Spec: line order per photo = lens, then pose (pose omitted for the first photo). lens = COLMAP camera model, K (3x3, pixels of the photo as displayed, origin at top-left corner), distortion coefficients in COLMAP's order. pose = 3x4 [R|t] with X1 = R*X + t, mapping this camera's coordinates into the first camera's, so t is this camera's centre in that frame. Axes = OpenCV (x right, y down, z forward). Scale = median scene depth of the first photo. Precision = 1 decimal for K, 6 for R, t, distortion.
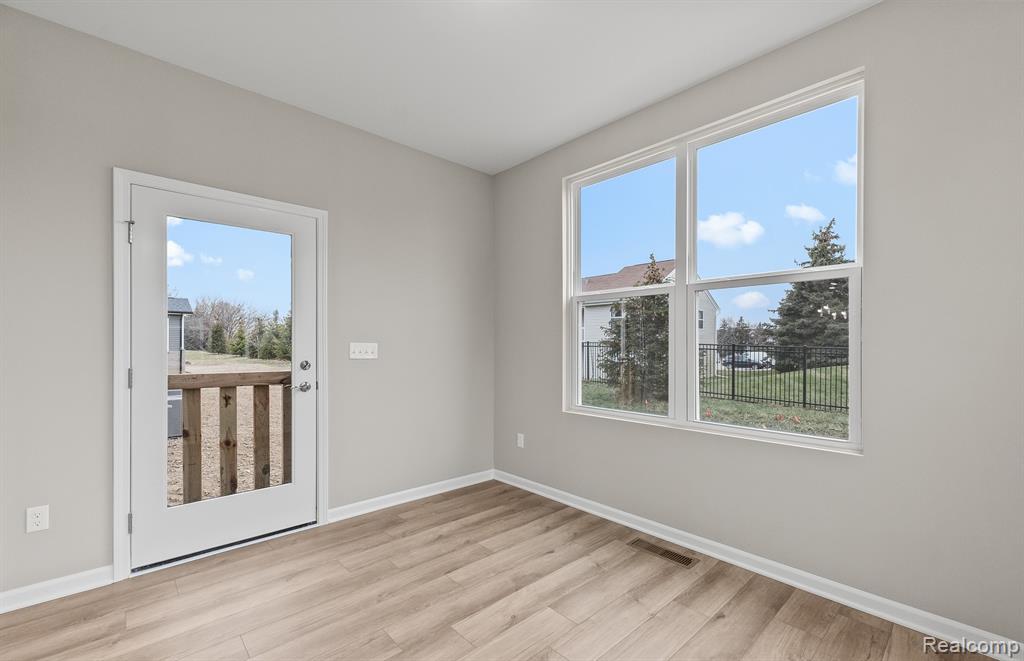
lens RADIAL K [[432.9, 0, 543.9], [0, 432.9, 352.9], [0, 0, 1]] dist [0.005782, 0.000208]
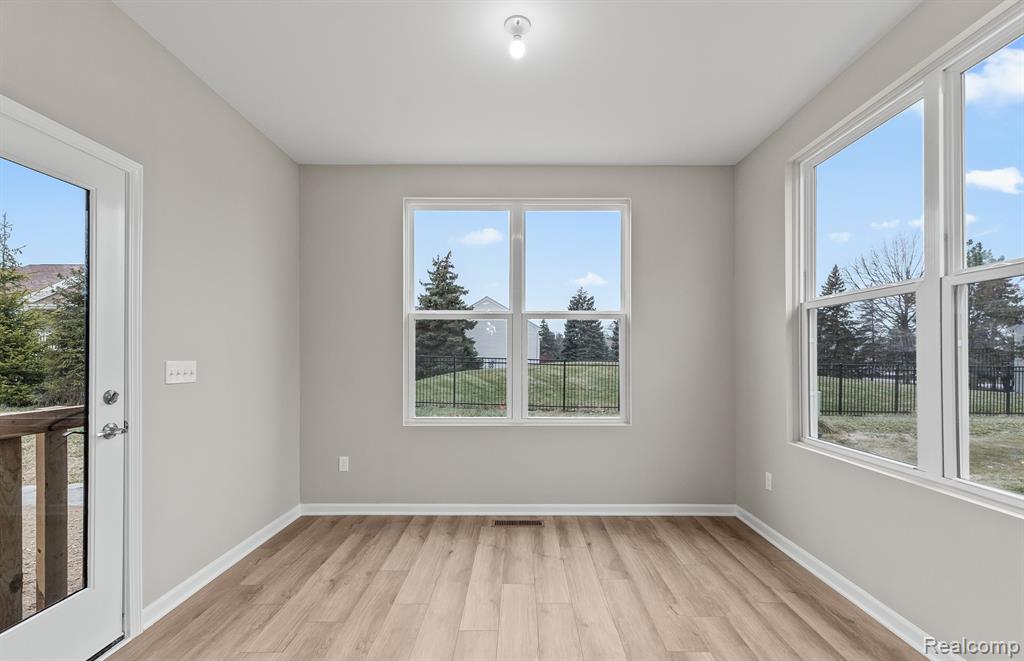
lens RADIAL K [[432.9, 0, 533.1], [0, 432.9, 358.8], [0, 0, 1]] dist [0.005782, 0.000208]
pose [[0.675208, -0.007625, 0.737588, -0.595192], [0.012773, 0.999917, -0.001356, -0.018780], [-0.737517, 0.010337, 0.675249, 0.100919]]
